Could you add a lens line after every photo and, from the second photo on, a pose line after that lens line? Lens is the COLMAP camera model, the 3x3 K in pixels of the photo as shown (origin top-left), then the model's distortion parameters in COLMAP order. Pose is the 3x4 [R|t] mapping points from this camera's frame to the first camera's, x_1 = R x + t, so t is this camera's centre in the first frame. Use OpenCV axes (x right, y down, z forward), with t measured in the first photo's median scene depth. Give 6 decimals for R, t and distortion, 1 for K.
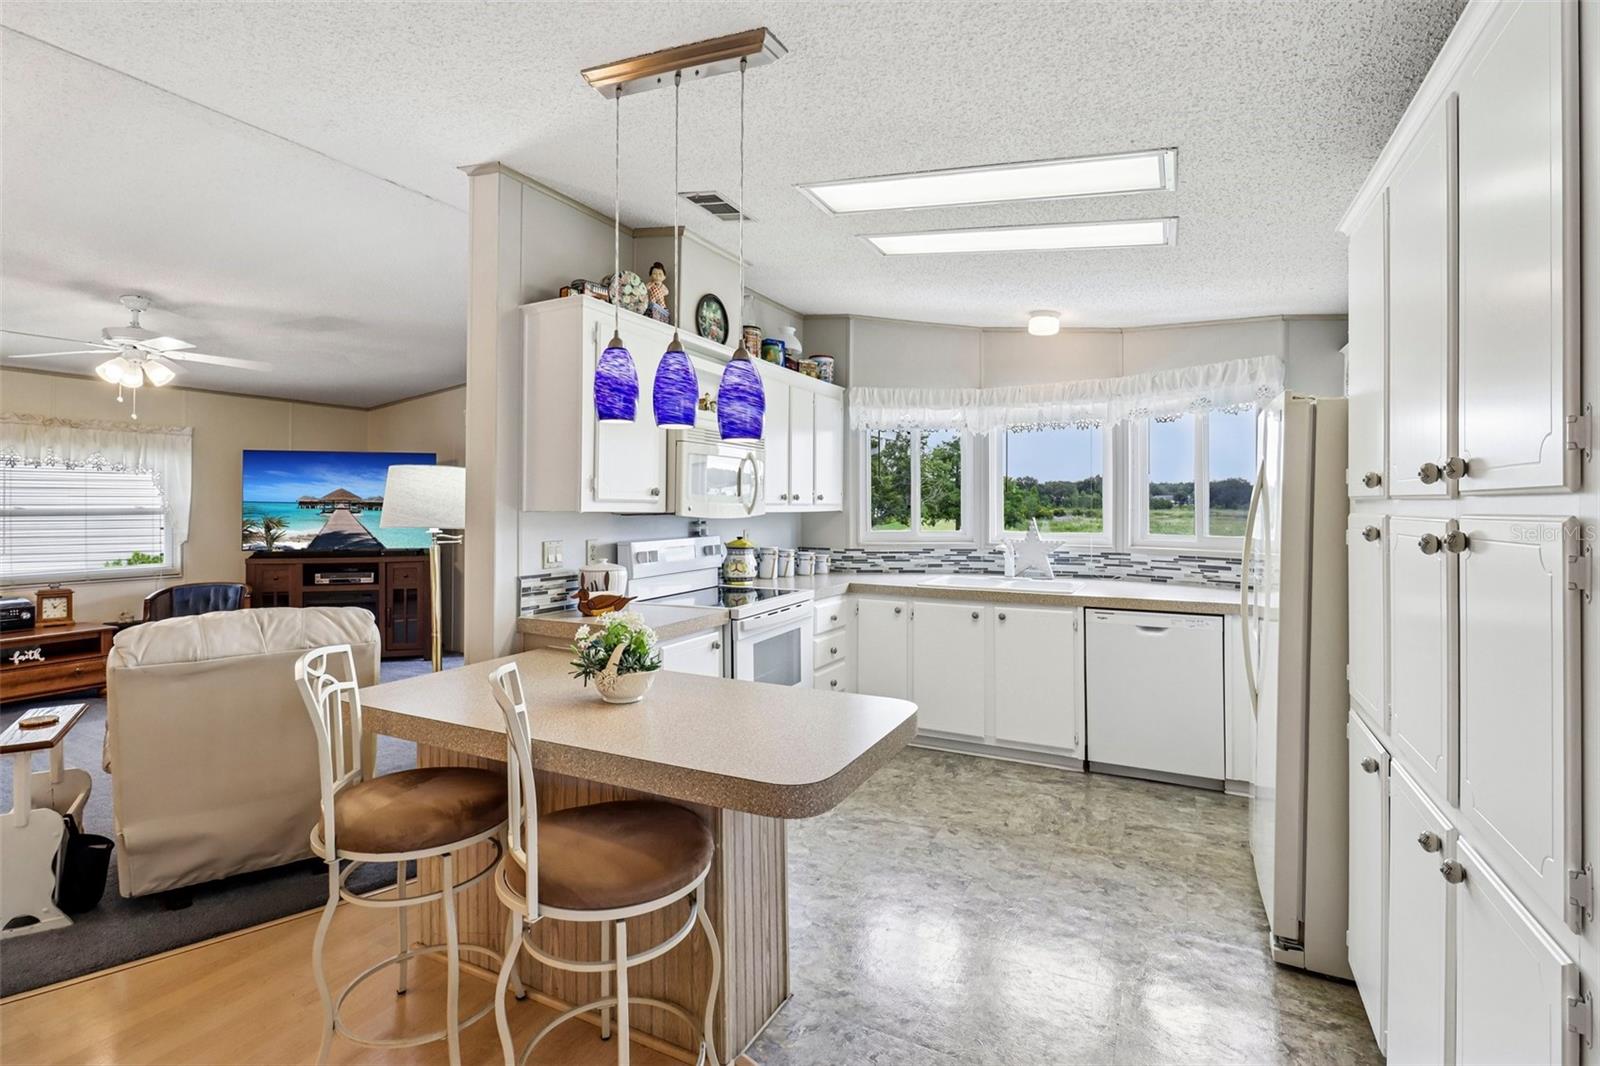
lens RADIAL K [[736.4, 0, 805.1], [0, 736.4, 506.7], [0, 0, 1]] dist [-0.000281, -0.012541]
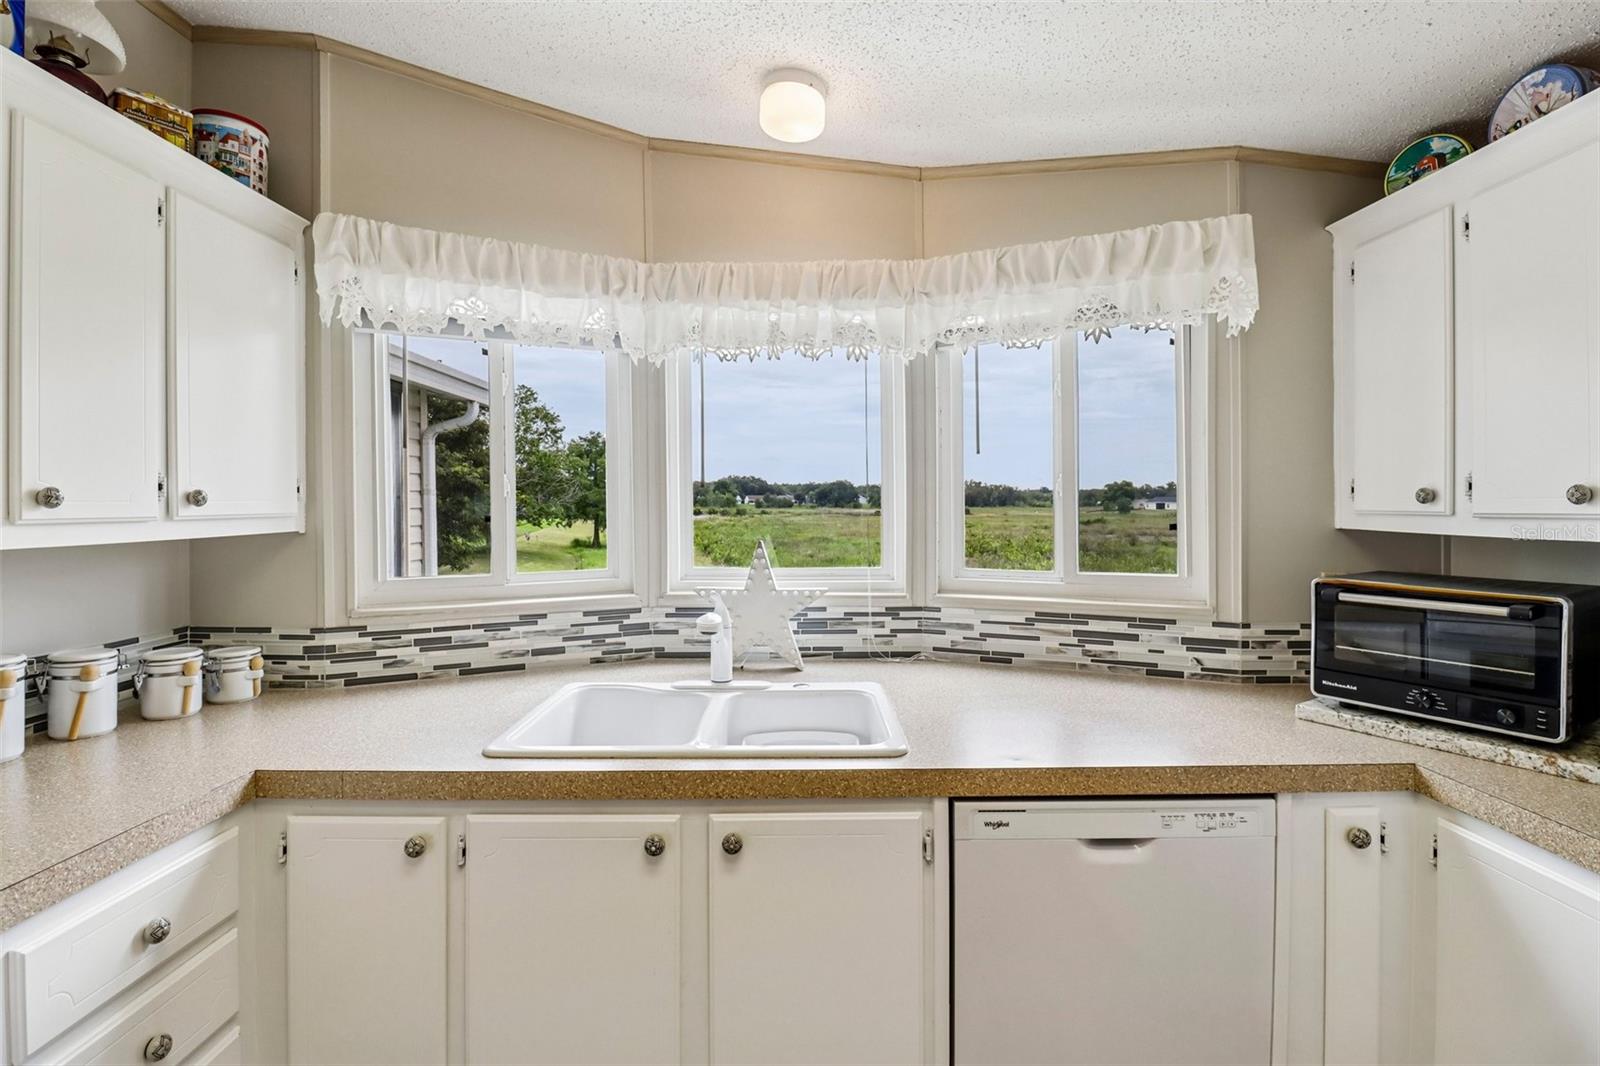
lens RADIAL K [[736.4, 0, 805.1], [0, 736.4, 506.7], [0, 0, 1]] dist [-0.000281, -0.012541]
pose [[0.886619, -0.004959, 0.462474, 0.111995], [0.004585, 0.999988, 0.001932, -0.008181], [-0.462478, 0.000408, 0.886631, 0.548551]]
